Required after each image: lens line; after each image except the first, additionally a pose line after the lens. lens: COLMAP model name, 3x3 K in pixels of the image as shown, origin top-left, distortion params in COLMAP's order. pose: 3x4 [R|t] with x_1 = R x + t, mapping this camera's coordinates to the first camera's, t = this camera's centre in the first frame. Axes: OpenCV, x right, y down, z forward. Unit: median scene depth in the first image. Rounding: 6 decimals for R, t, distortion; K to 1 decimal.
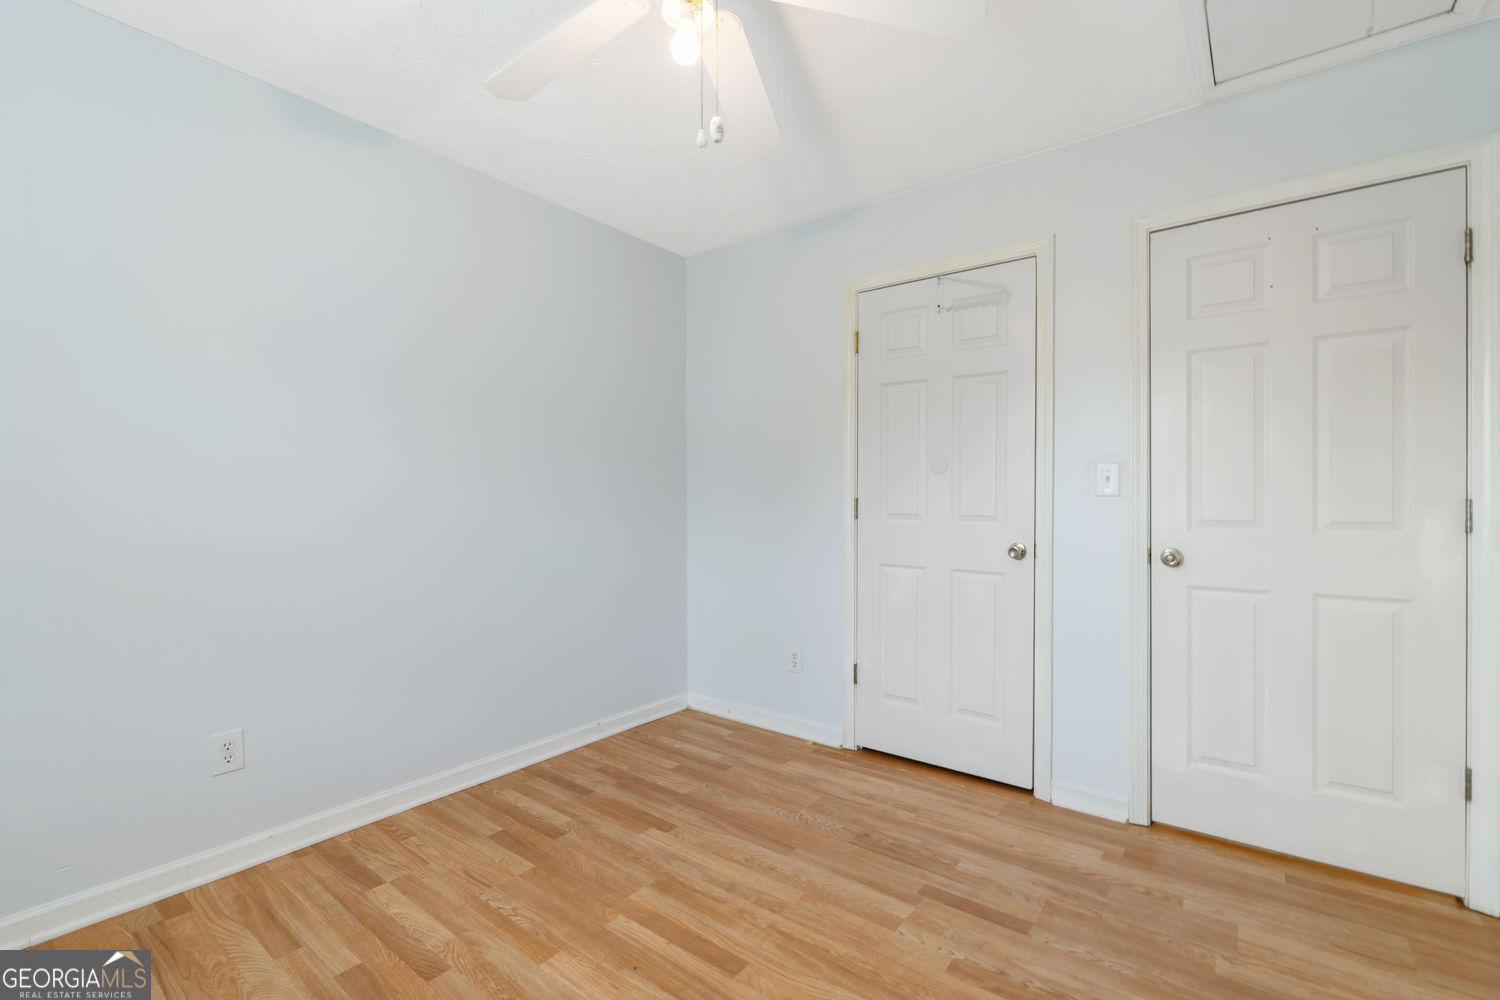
lens RADIAL K [[666.2, 0, 762.2], [0, 666.2, 492.3], [0, 0, 1]] dist [-0.001965, 0.000198]
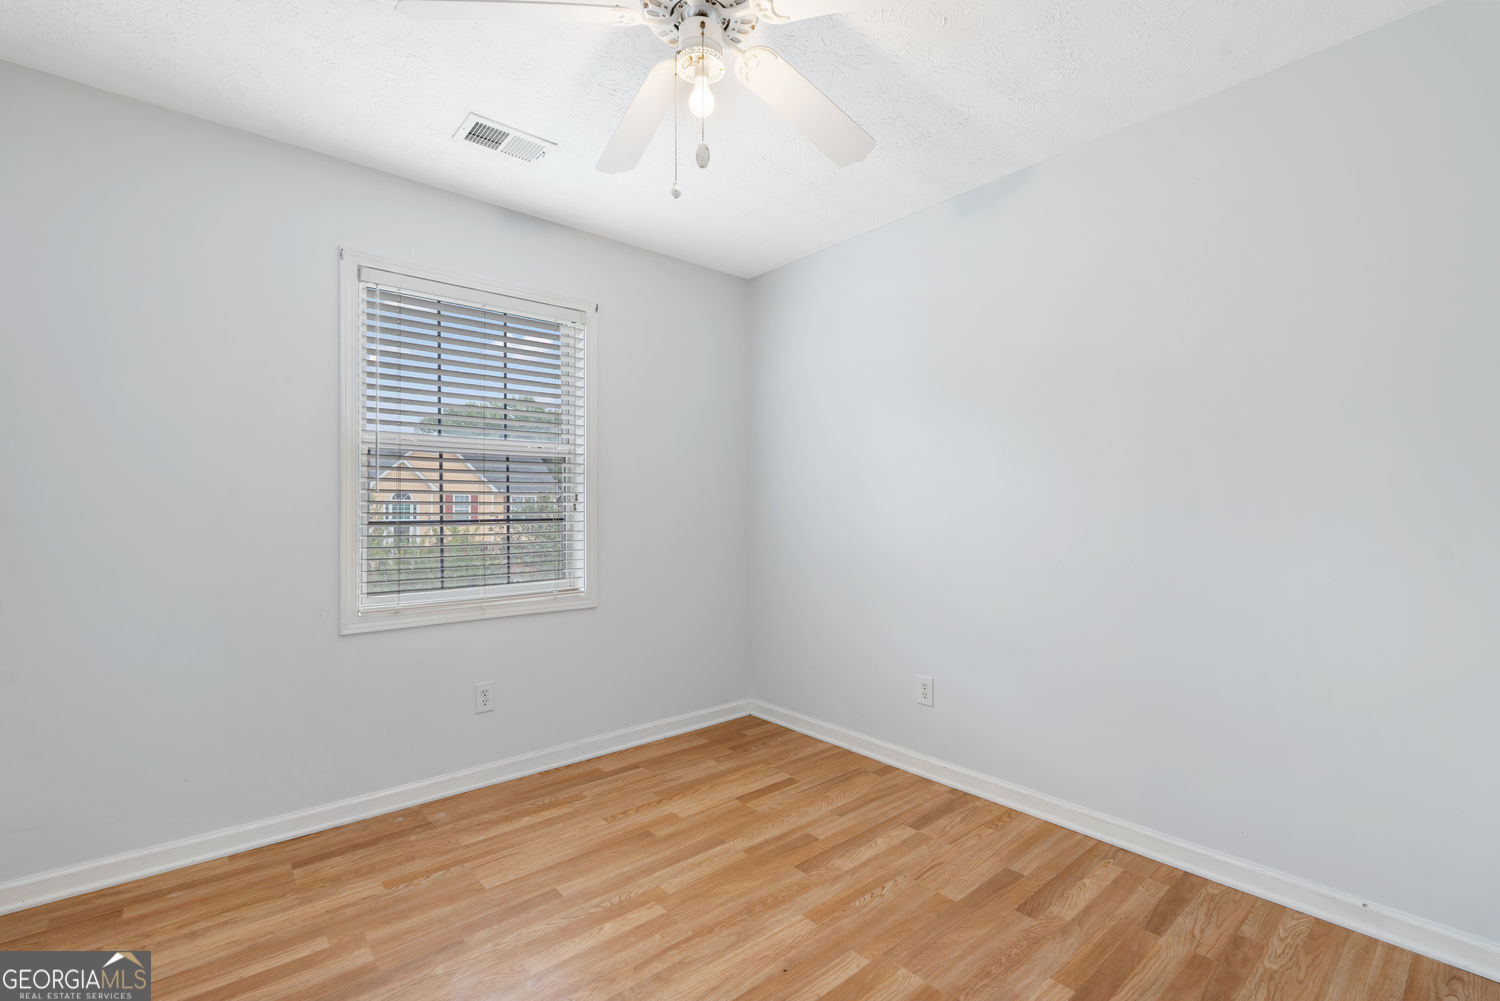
lens RADIAL K [[666.2, 0, 745.6], [0, 666.2, 502.5], [0, 0, 1]] dist [-0.001965, 0.000198]
pose [[-0.213270, -0.008451, -0.976957, 0.641845], [0.006736, 0.999926, -0.010120, 0.003248], [0.976970, -0.008739, -0.213198, 0.901499]]
